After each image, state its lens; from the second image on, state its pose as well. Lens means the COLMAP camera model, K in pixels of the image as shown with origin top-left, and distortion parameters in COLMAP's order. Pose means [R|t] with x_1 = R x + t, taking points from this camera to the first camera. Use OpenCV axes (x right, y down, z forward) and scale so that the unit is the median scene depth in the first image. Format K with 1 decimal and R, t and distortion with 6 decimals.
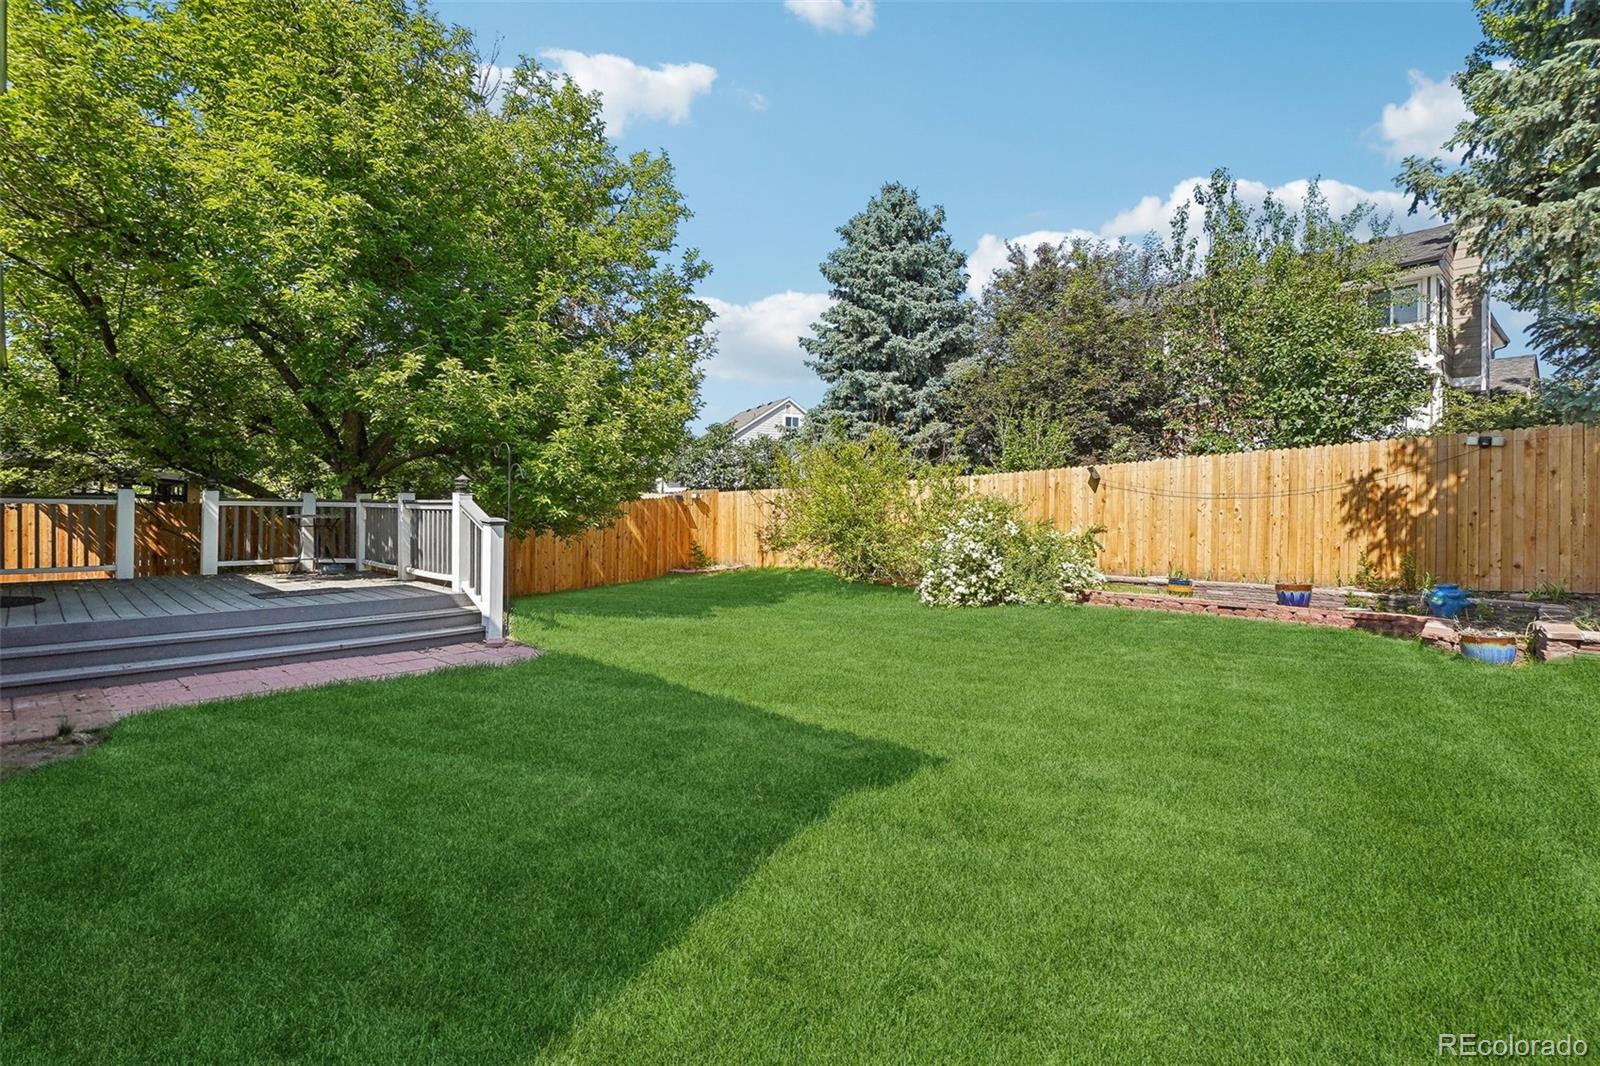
lens RADIAL K [[710.1, 0, 805.2], [0, 710.1, 521.9], [0, 0, 1]] dist [-0.002291, -0.001874]
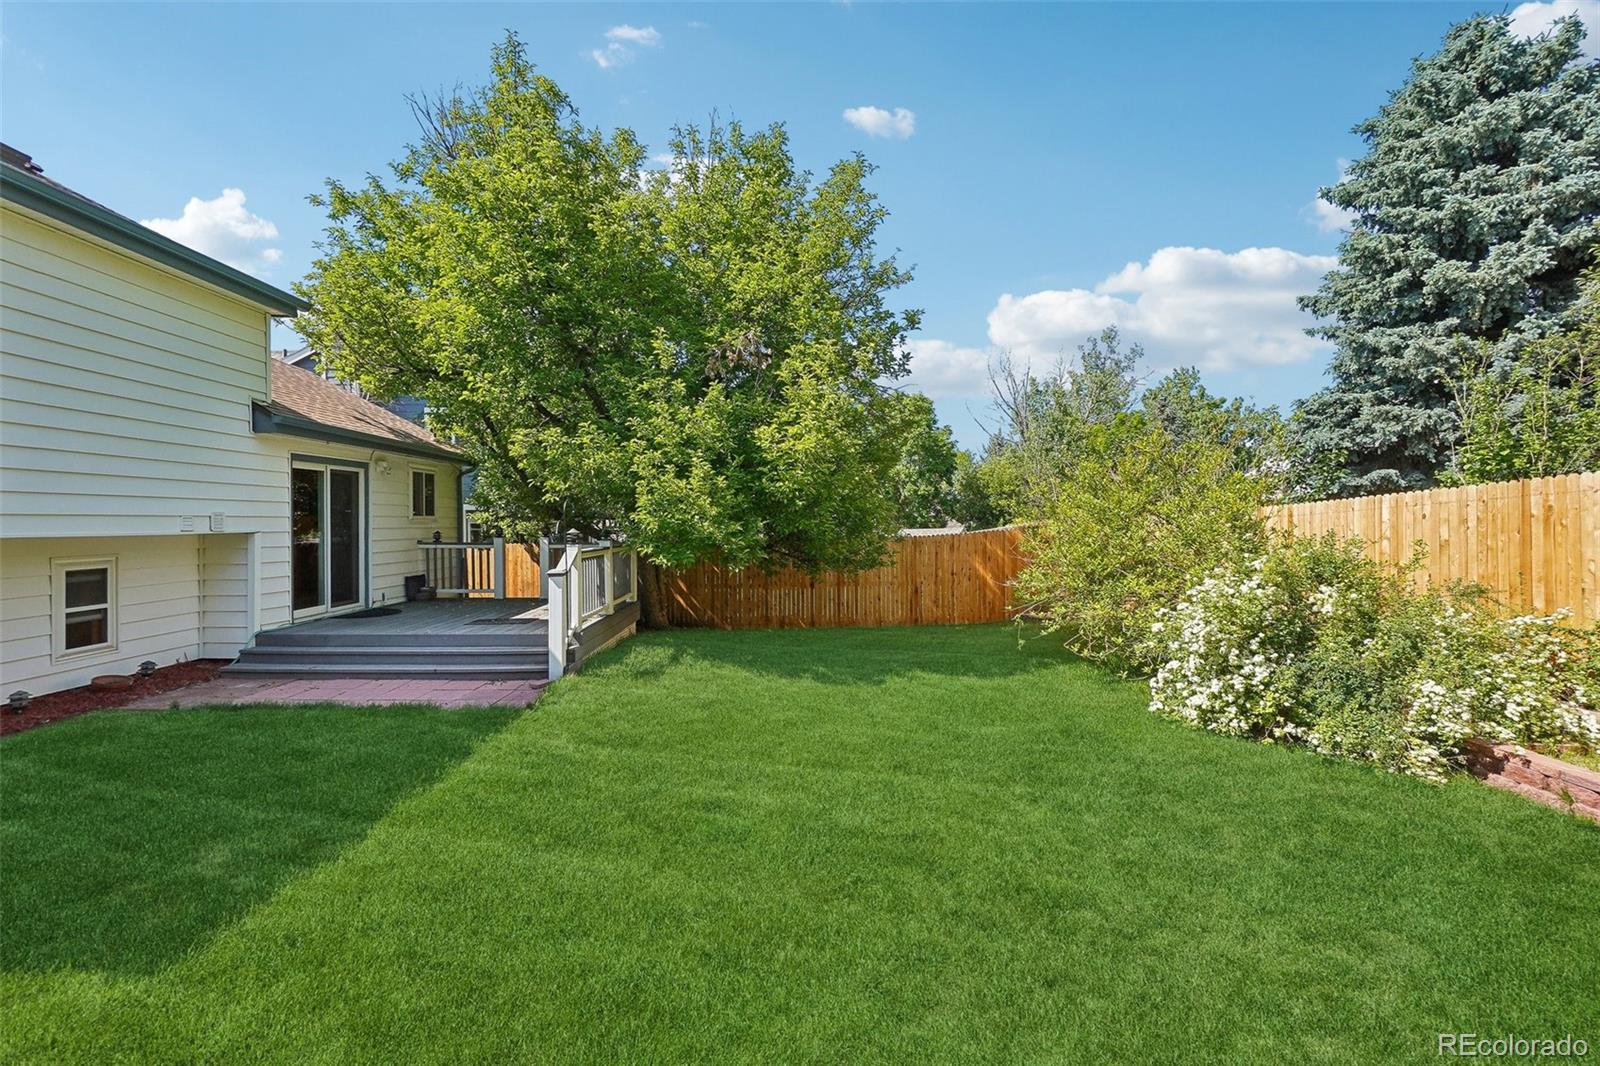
lens RADIAL K [[710.1, 0, 796.9], [0, 710.1, 525.7], [0, 0, 1]] dist [-0.002291, -0.001874]
pose [[0.679649, -0.010231, -0.733466, 0.192643], [-0.003395, 0.999848, -0.017093, -0.017327], [0.733530, 0.014108, 0.679511, 0.161254]]
